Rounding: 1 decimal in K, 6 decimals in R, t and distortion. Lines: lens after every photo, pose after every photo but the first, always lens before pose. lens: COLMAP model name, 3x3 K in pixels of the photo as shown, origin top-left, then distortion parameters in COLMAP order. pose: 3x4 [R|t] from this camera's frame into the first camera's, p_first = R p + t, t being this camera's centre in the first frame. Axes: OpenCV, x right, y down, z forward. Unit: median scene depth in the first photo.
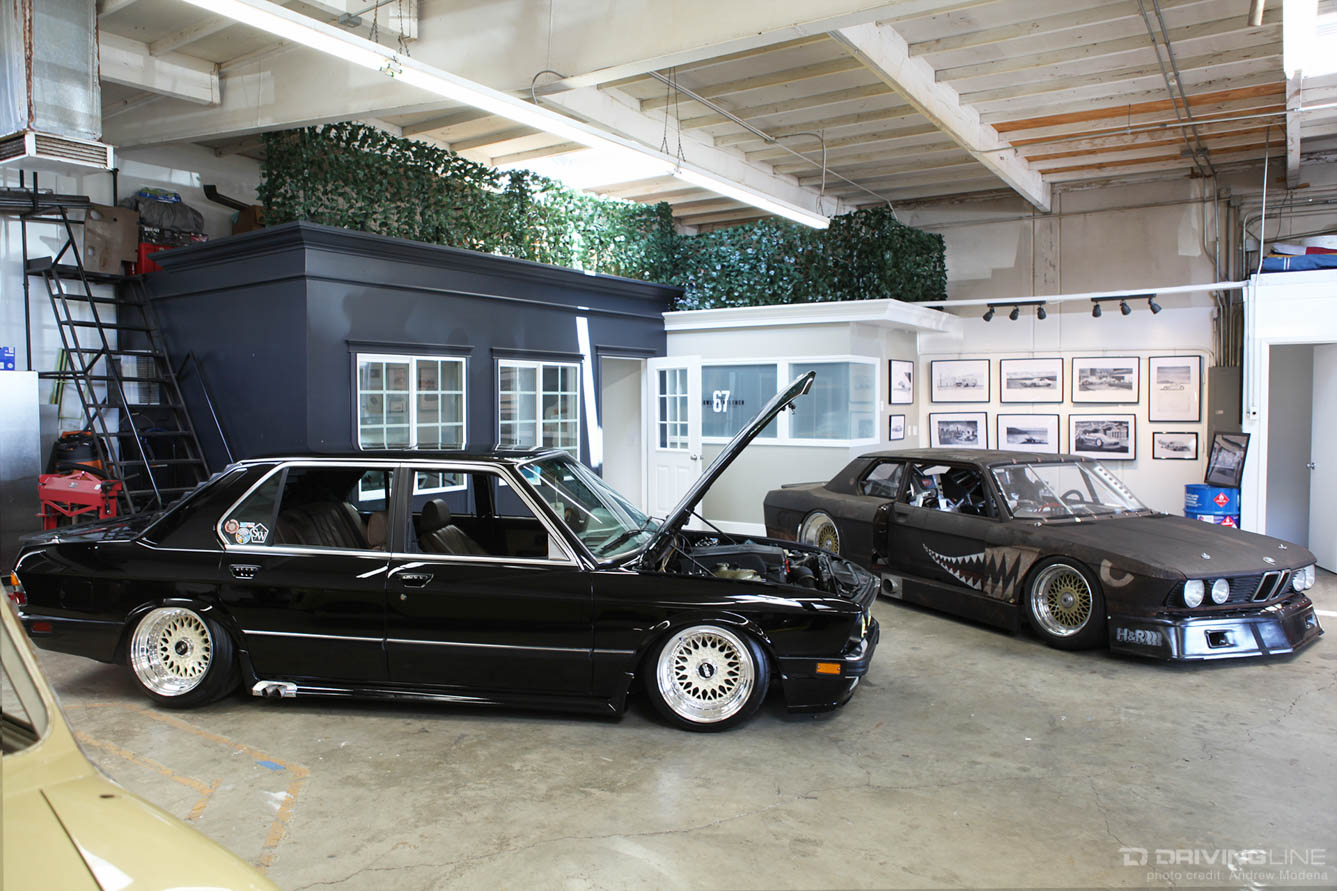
lens RADIAL K [[951.4, 0, 668.5], [0, 951.4, 445.5], [0, 0, 1]] dist [-0.114079, 0.090048]
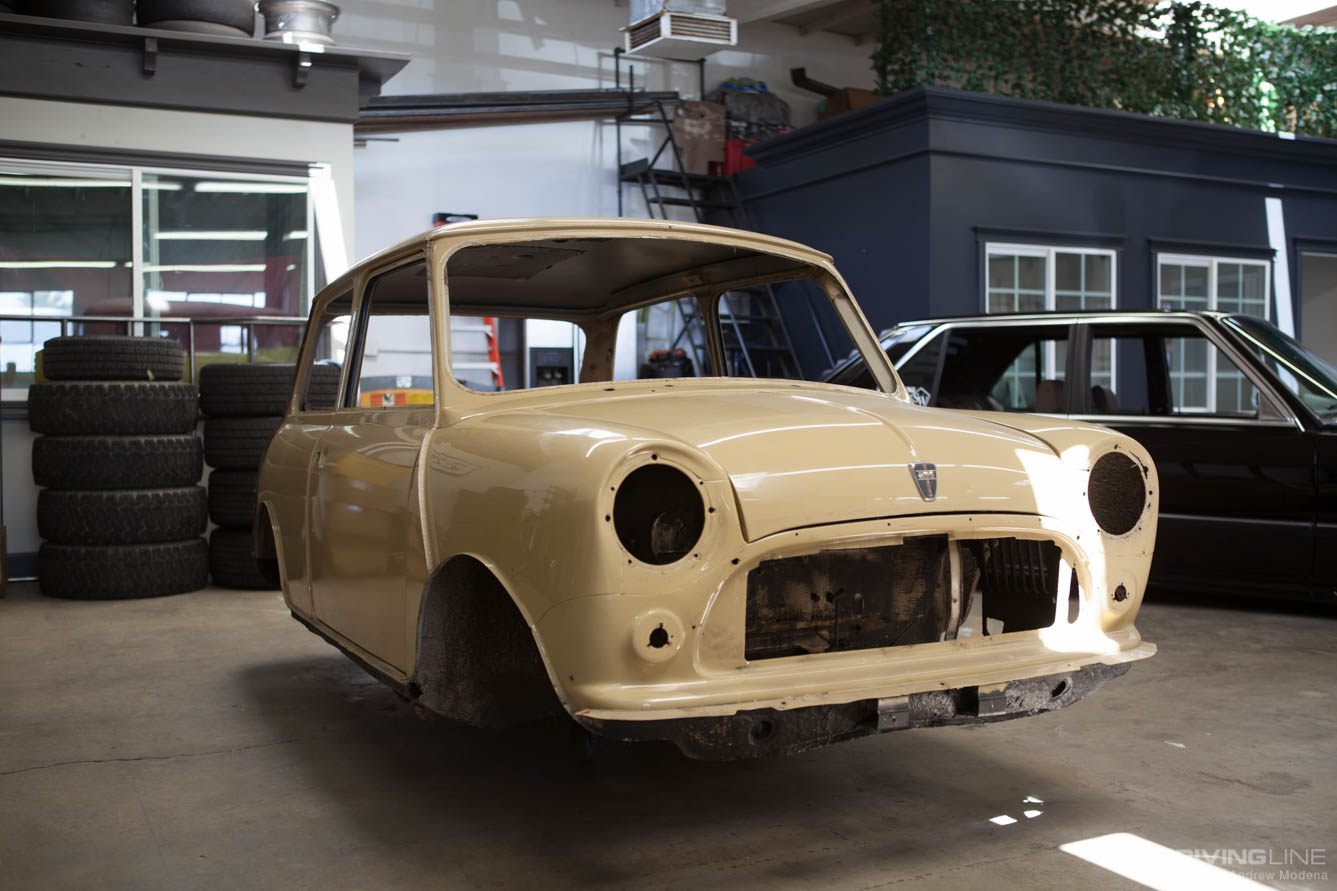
lens RADIAL K [[1376.0, 0, 668.5], [0, 1376.0, 445.5], [0, 0, 1]] dist [0.001902, 0.011612]
pose [[0.884574, 0.007945, -0.466332, -0.008260], [-0.013227, 0.999880, -0.008054, 0.083242], [0.466212, 0.013292, 0.884573, -0.183524]]
